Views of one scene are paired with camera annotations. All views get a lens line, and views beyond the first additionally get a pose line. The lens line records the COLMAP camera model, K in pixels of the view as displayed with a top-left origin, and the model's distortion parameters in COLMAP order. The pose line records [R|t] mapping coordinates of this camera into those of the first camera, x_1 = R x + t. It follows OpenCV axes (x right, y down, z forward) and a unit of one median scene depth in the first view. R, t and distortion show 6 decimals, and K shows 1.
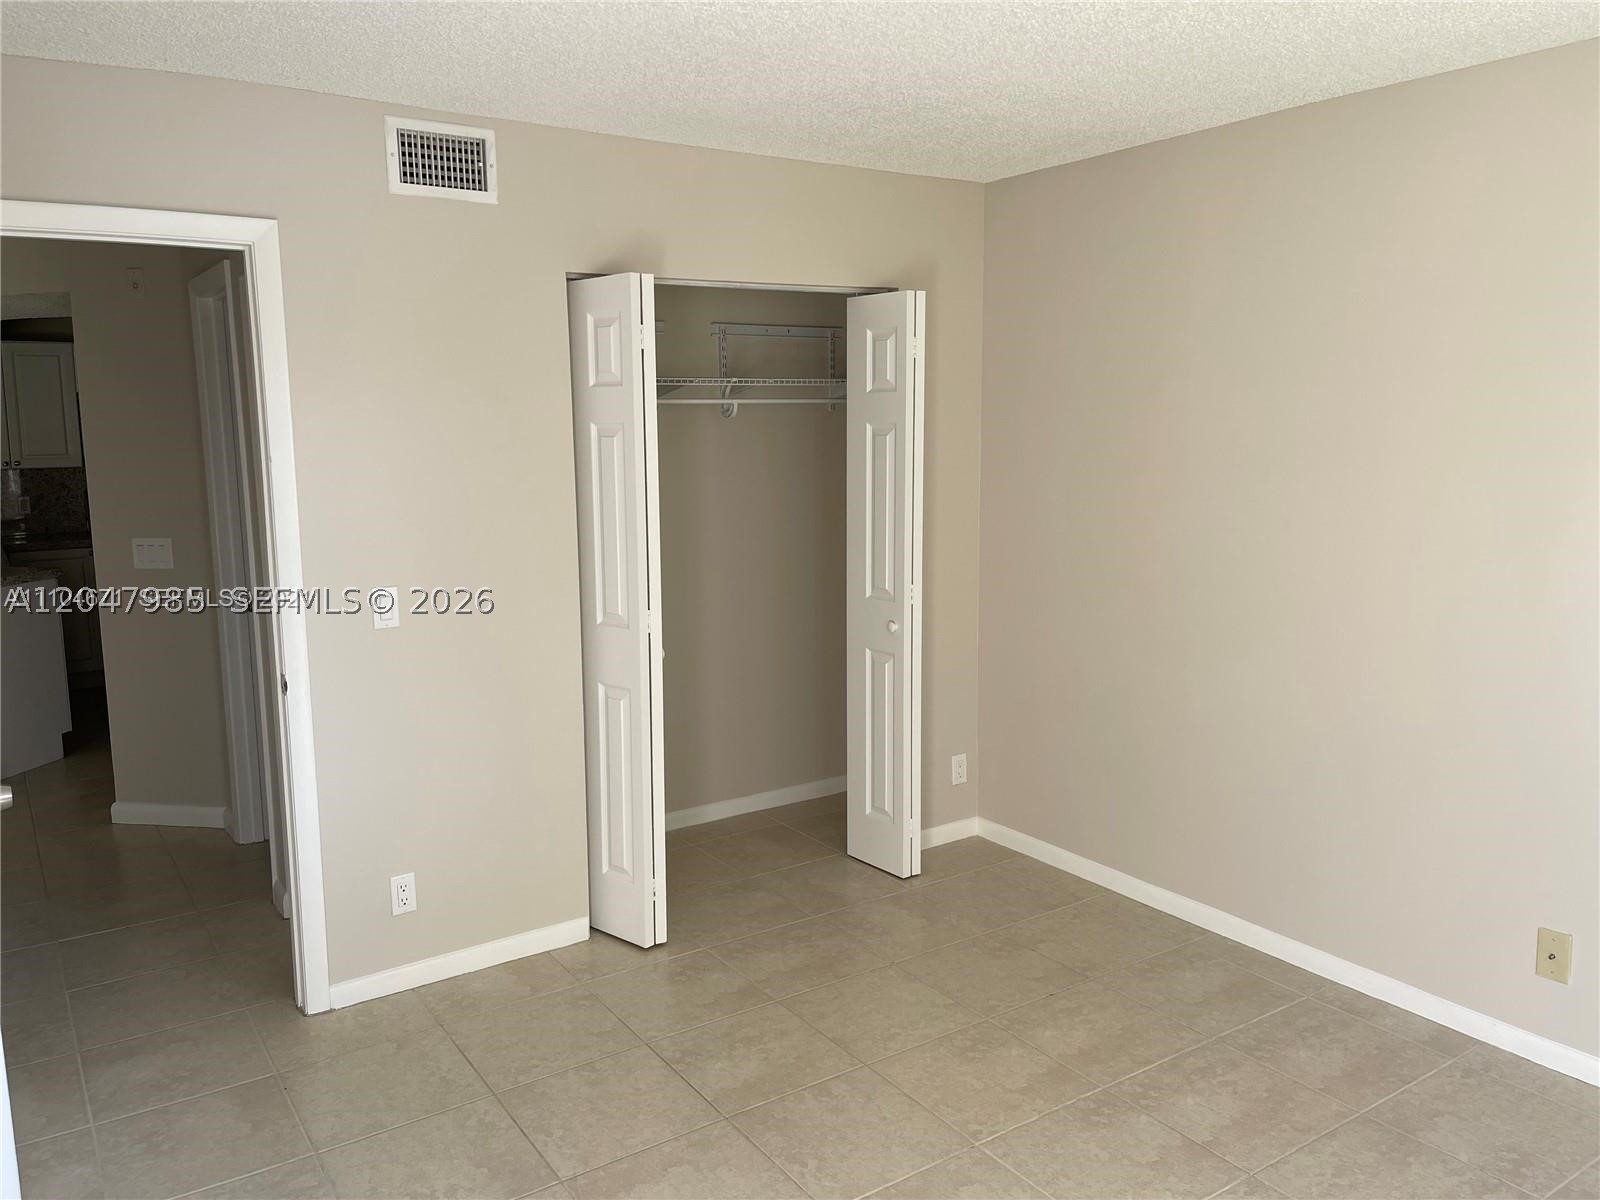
lens RADIAL K [[1206.8, 0, 800.5], [0, 1206.8, 600.3], [0, 0, 1]] dist [0.005387, 0.002169]
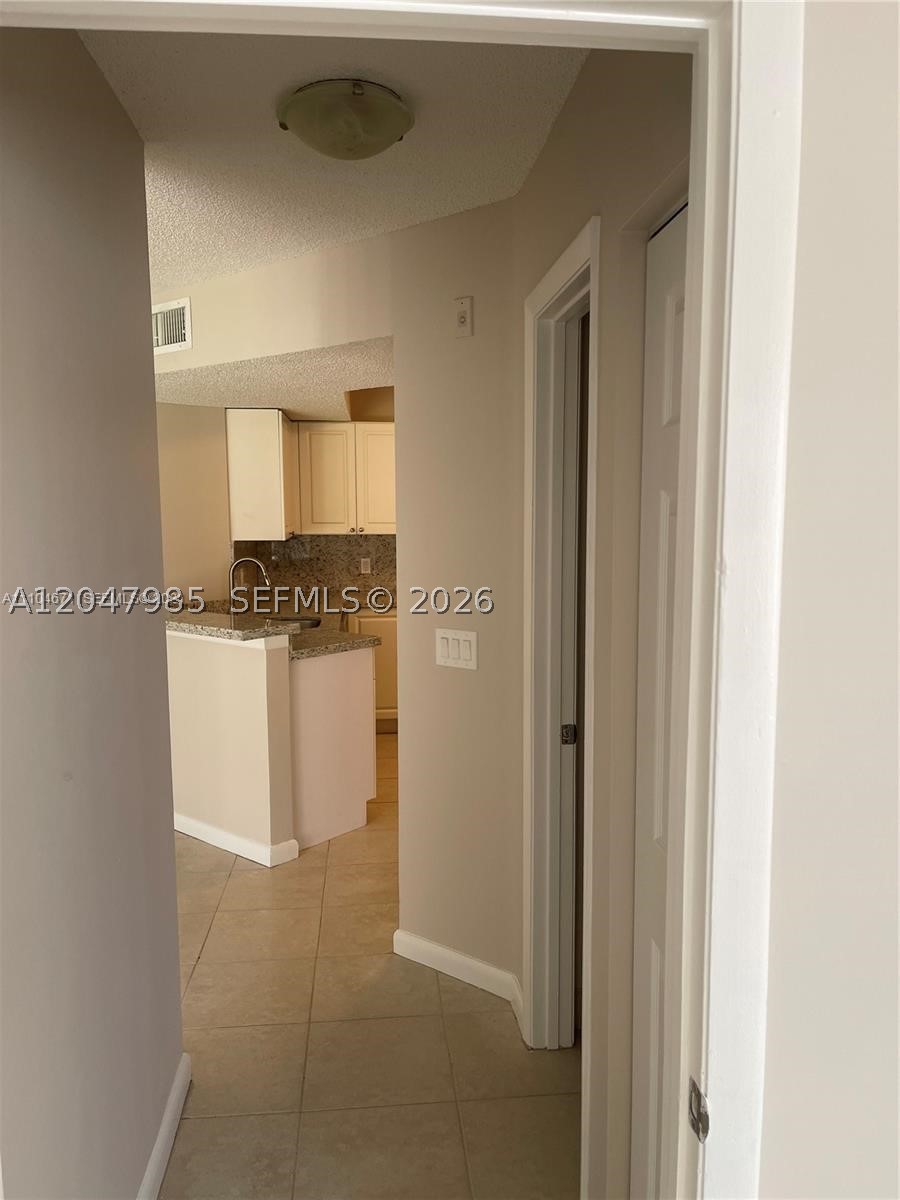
lens RADIAL K [[905.1, 0, 450.3], [0, 905.1, 600.4], [0, 0, 1]] dist [0.005387, 0.002169]
pose [[0.874693, 0.061081, -0.480814, -0.235534], [-0.077402, 0.996899, -0.014166, -0.063153], [0.478458, 0.049607, 0.876708, 0.437824]]
